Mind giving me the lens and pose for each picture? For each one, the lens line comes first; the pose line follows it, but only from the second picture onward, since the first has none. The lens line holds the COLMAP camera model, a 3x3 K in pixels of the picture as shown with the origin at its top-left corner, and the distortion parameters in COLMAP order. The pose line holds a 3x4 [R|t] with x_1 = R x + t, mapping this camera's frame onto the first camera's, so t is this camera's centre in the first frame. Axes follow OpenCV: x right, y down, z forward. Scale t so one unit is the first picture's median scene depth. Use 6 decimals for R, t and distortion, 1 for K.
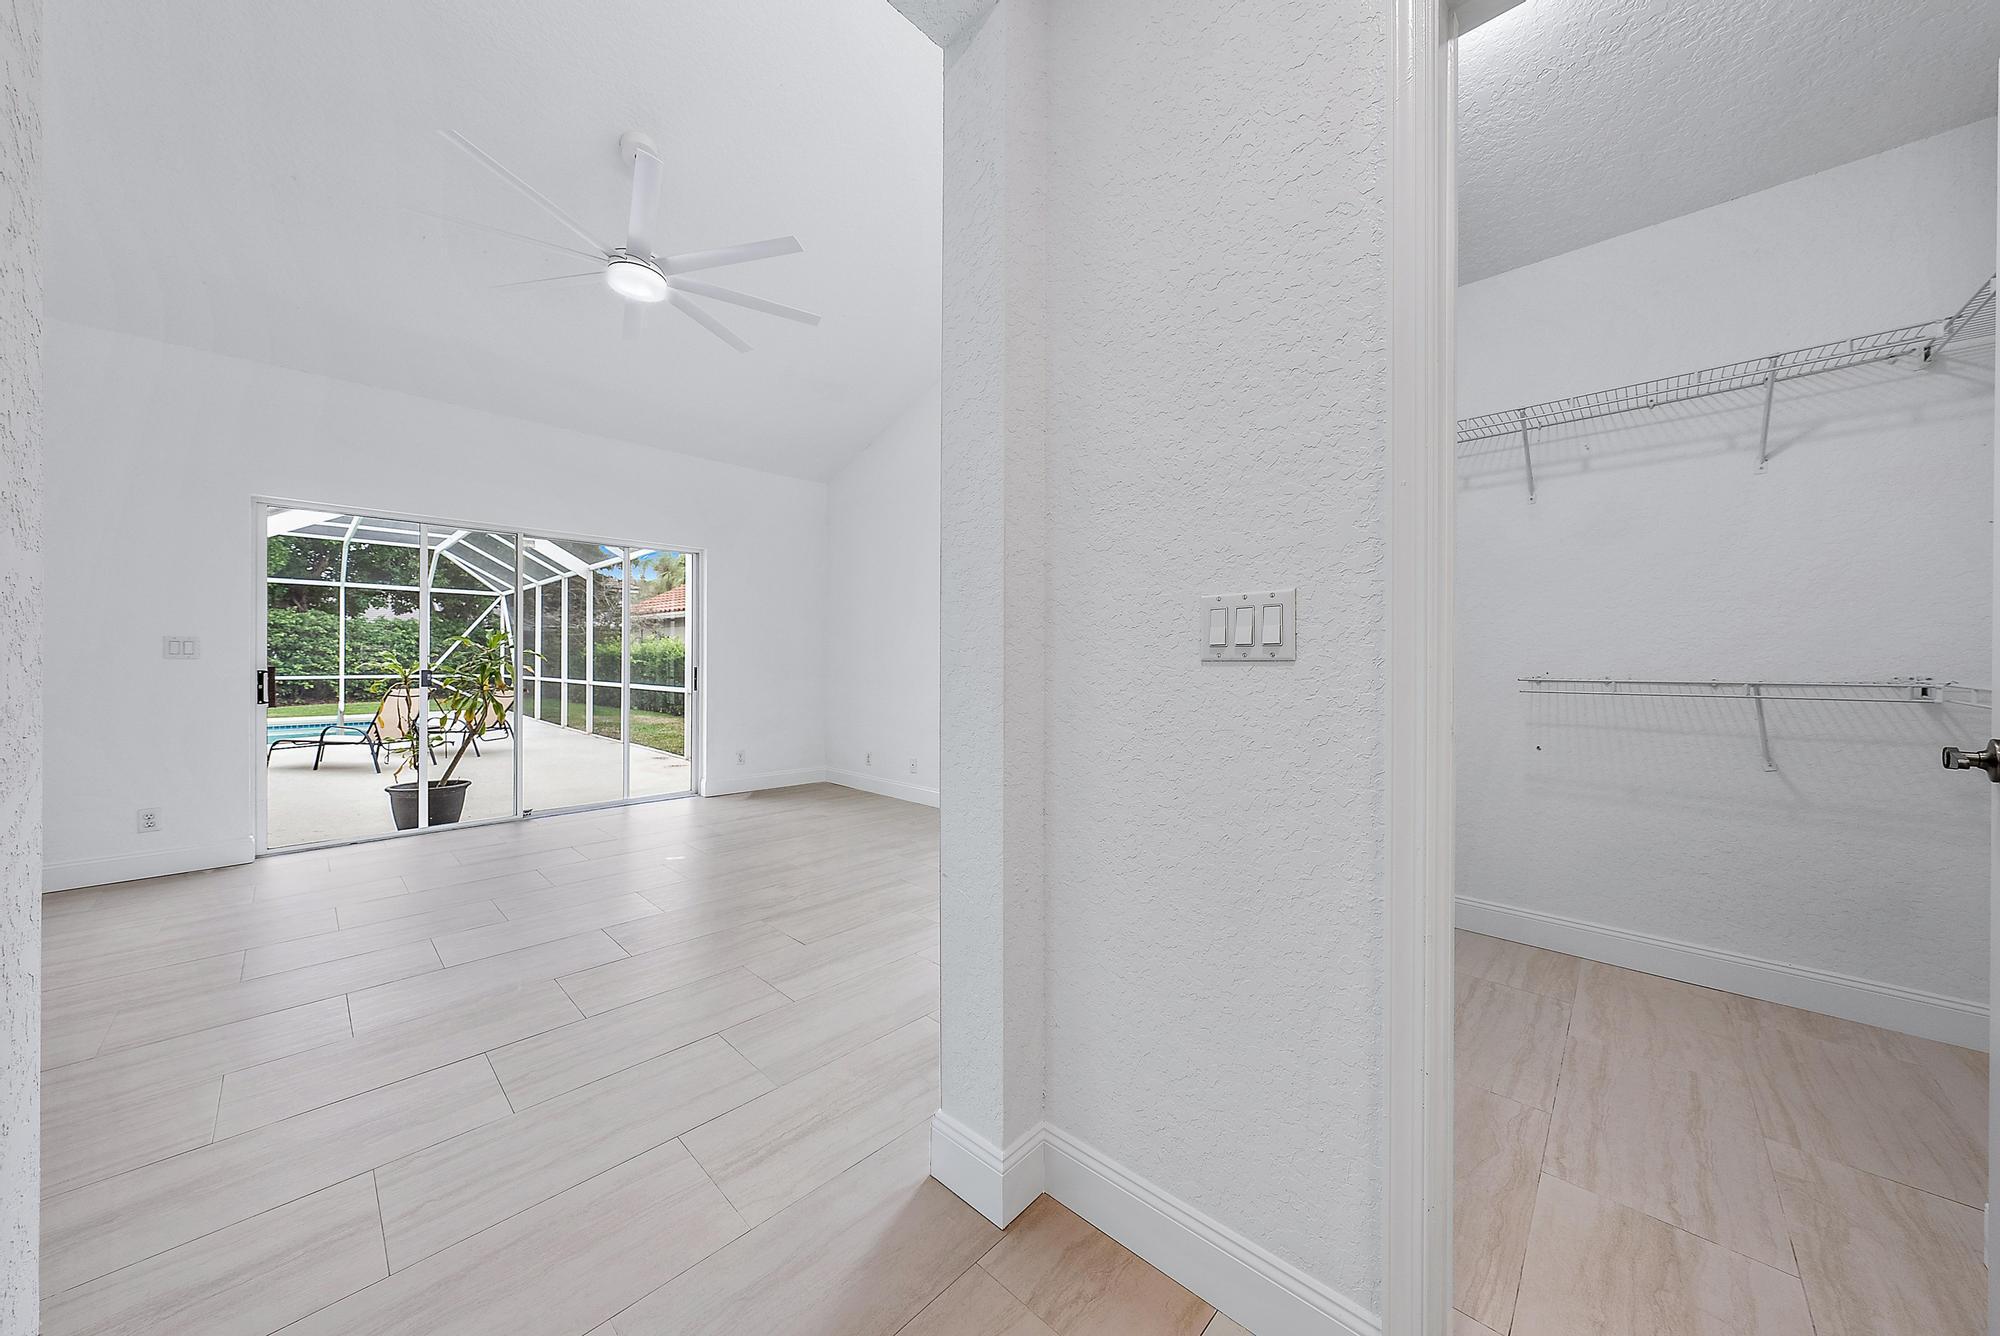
lens RADIAL K [[700.7, 0, 998.3], [0, 700.7, 666.1], [0, 0, 1]] dist [0.000025, 0.000154]
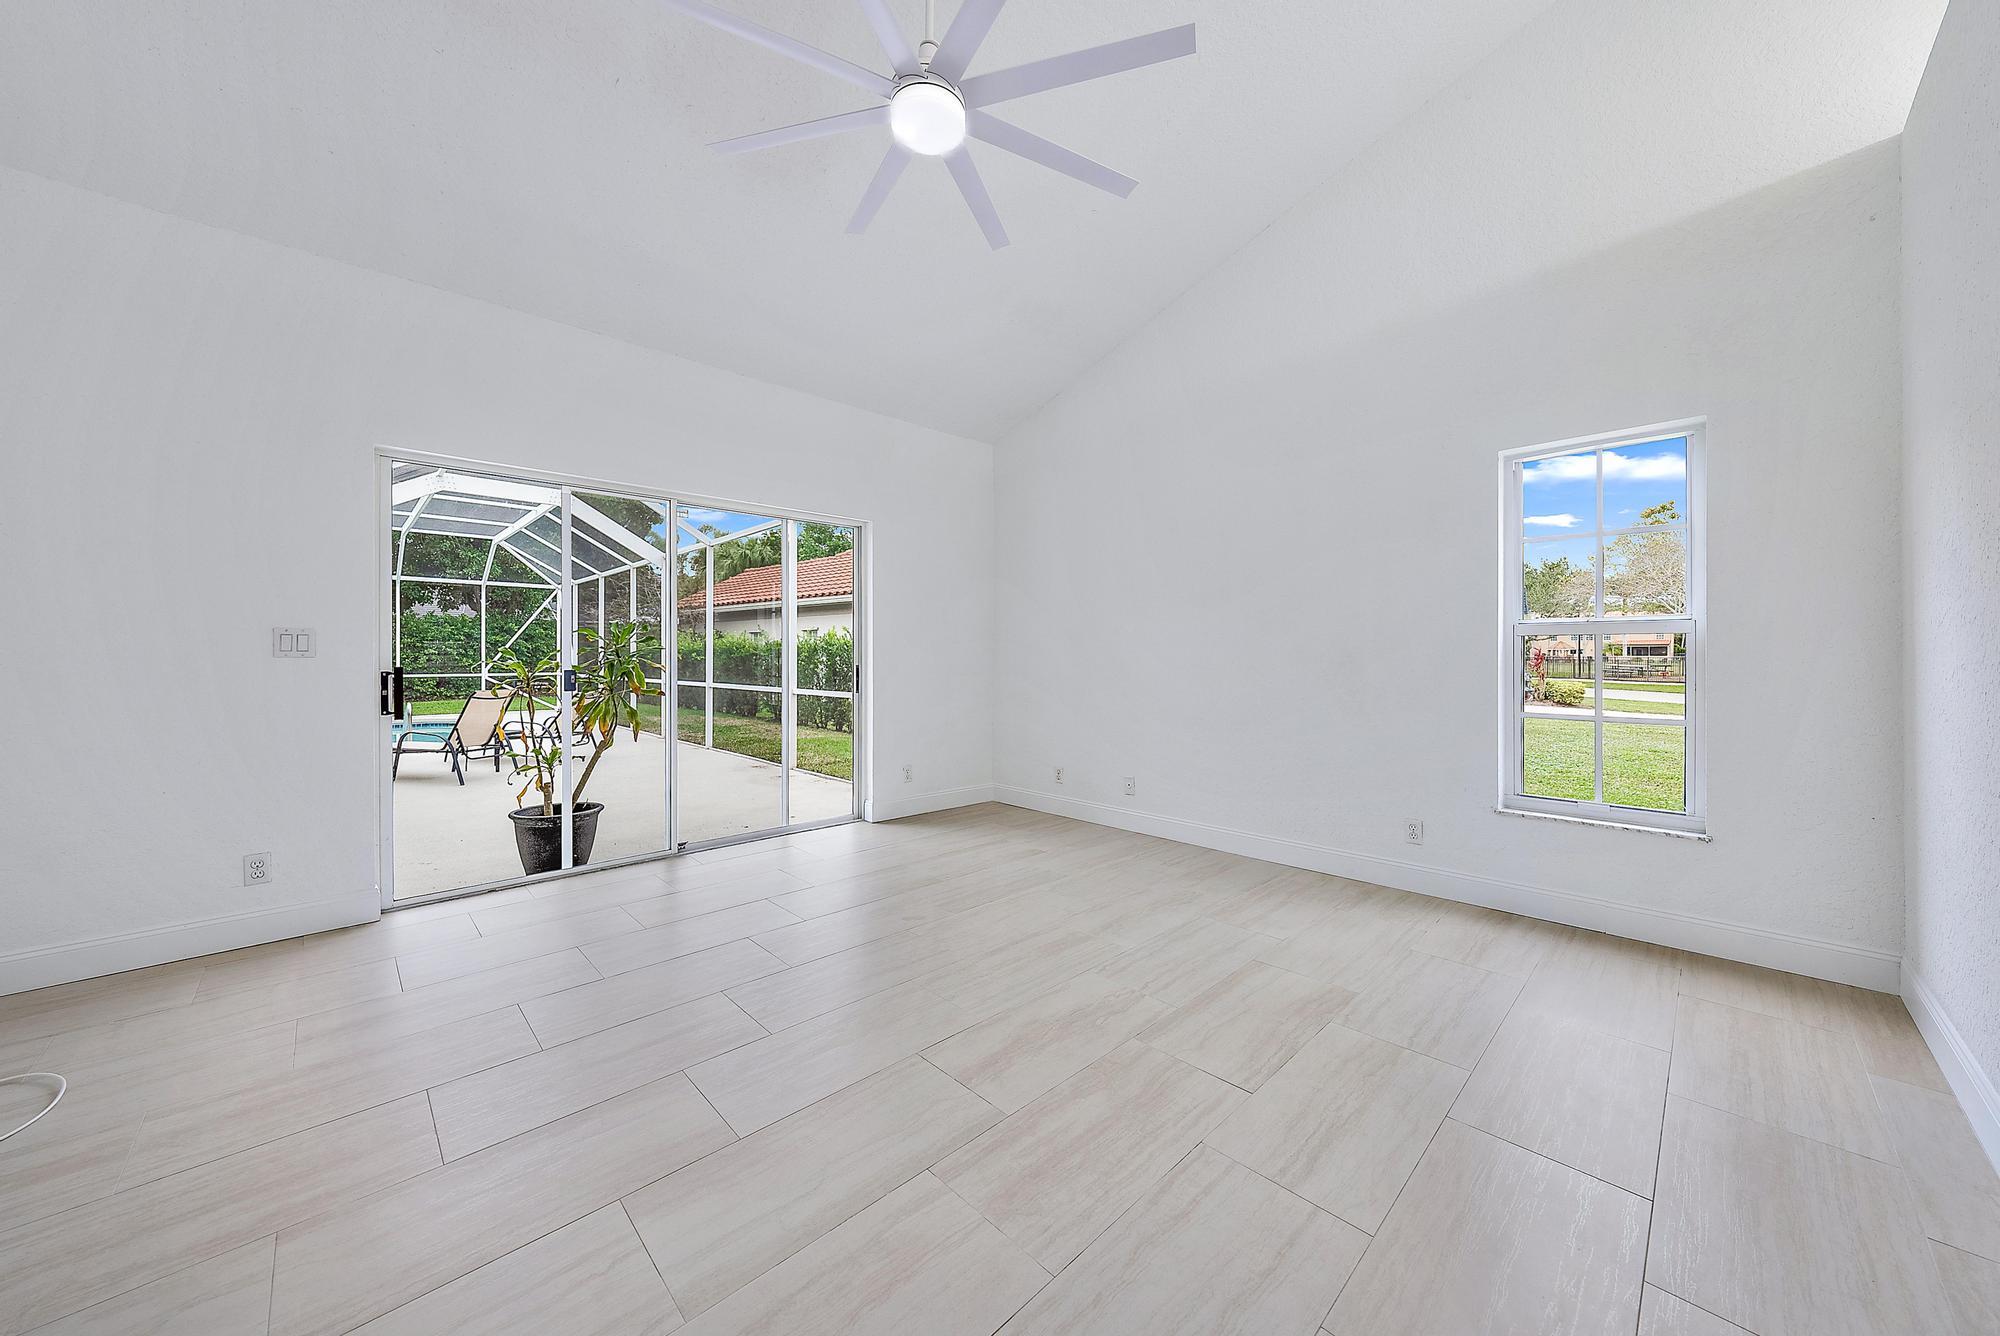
lens RADIAL K [[700.7, 0, 959.6], [0, 700.7, 658.2], [0, 0, 1]] dist [0.000025, 0.000154]
pose [[0.998948, -0.004678, -0.045613, -0.252531], [0.004505, 0.999982, -0.003901, -0.001842], [0.045630, 0.003692, 0.998952, 0.166943]]
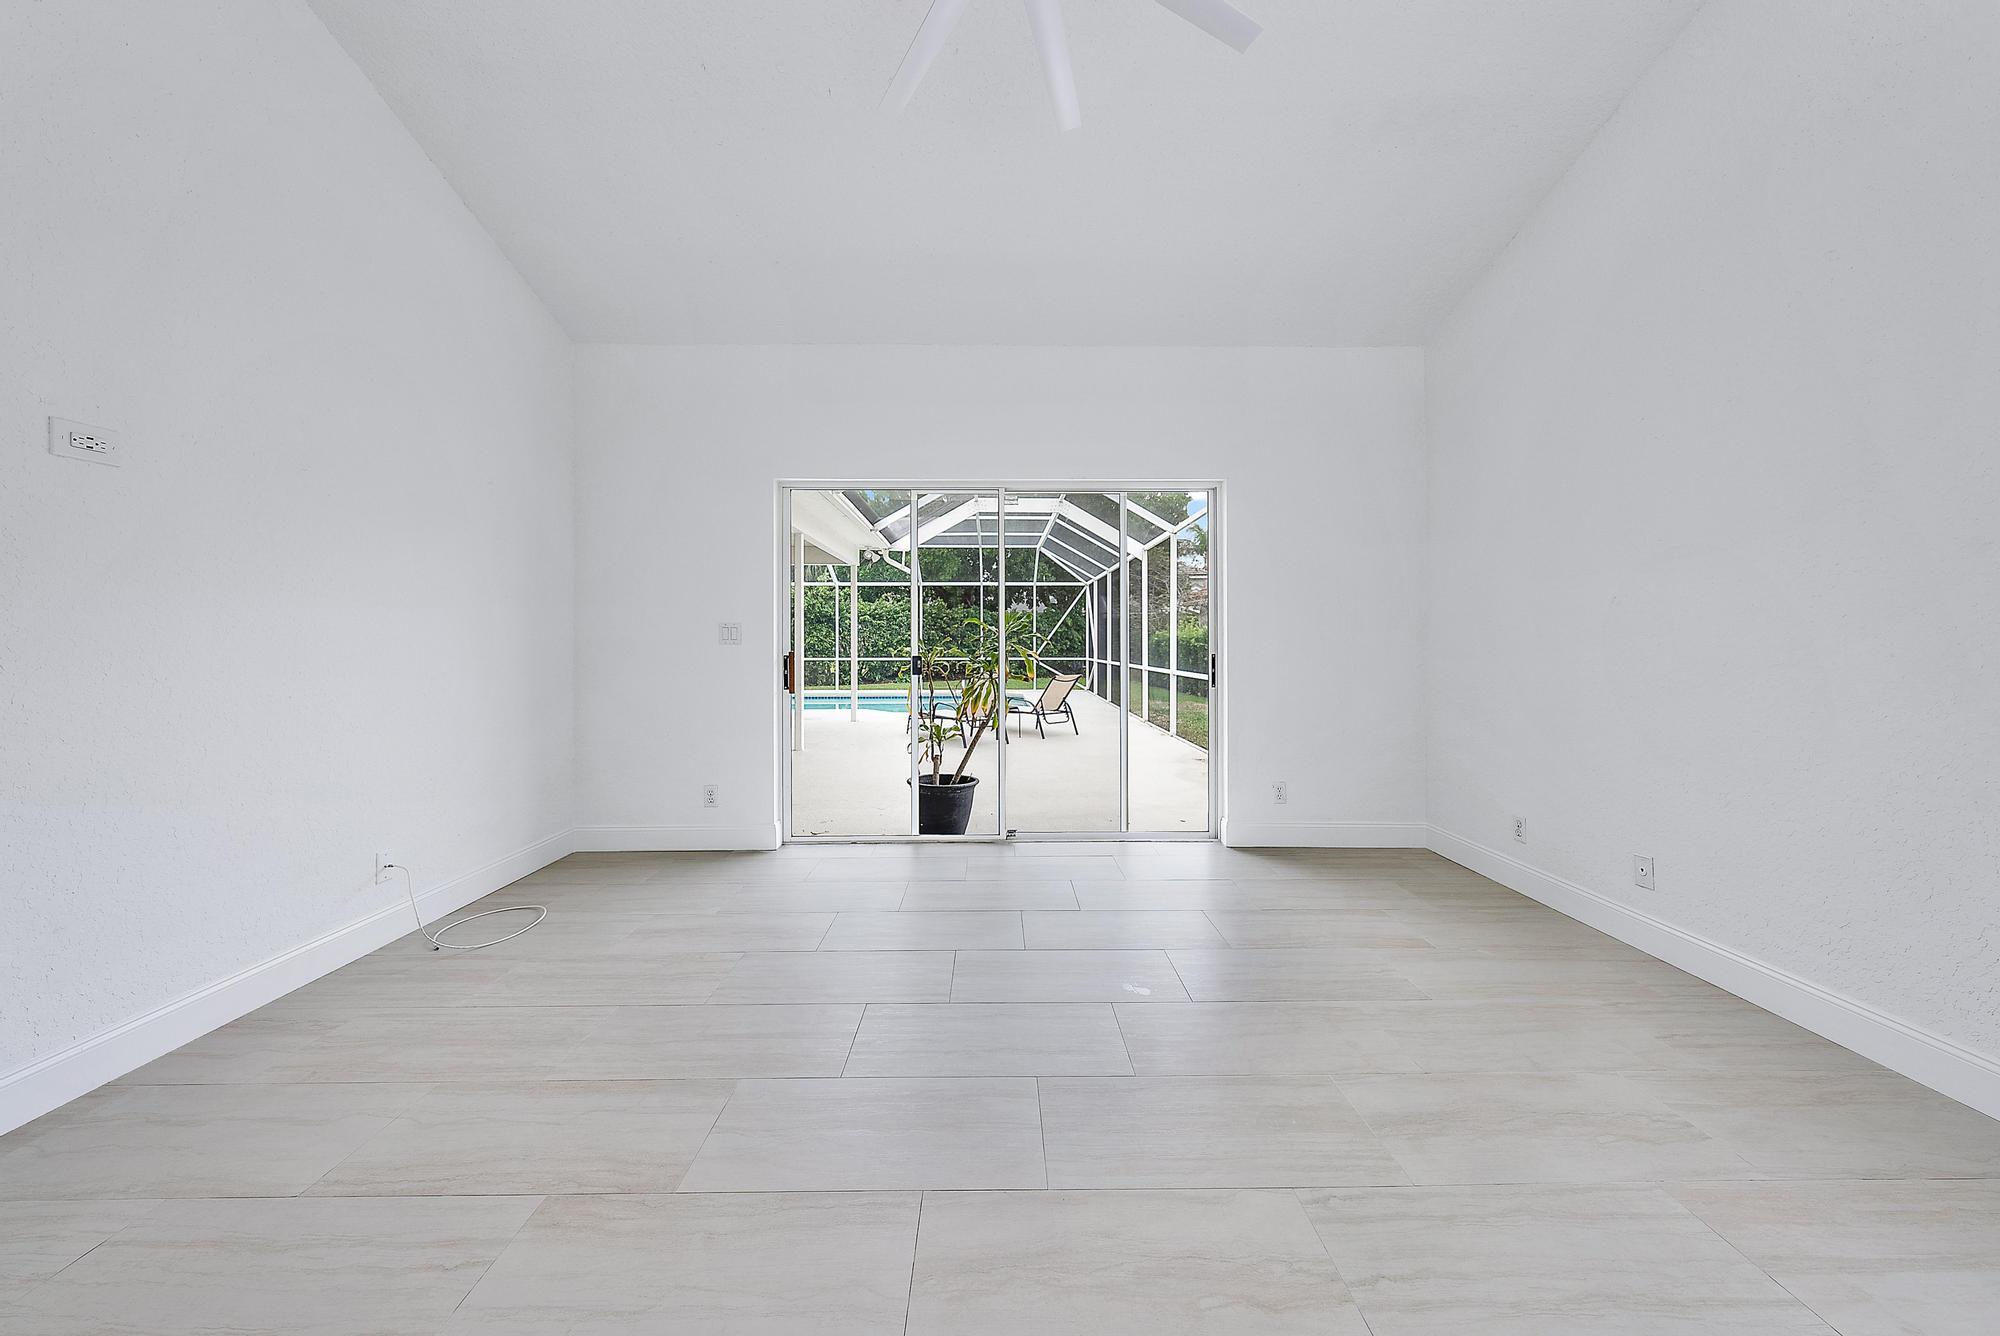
lens RADIAL K [[676.5, 0, 1027.2], [0, 676.5, 636.5], [0, 0, 1]] dist [-0.000123, -0.000131]
pose [[0.719437, -0.012398, -0.694447, -0.093218], [-0.001064, 0.999820, -0.018953, -0.001652], [0.694557, 0.014374, 0.719294, 0.361863]]
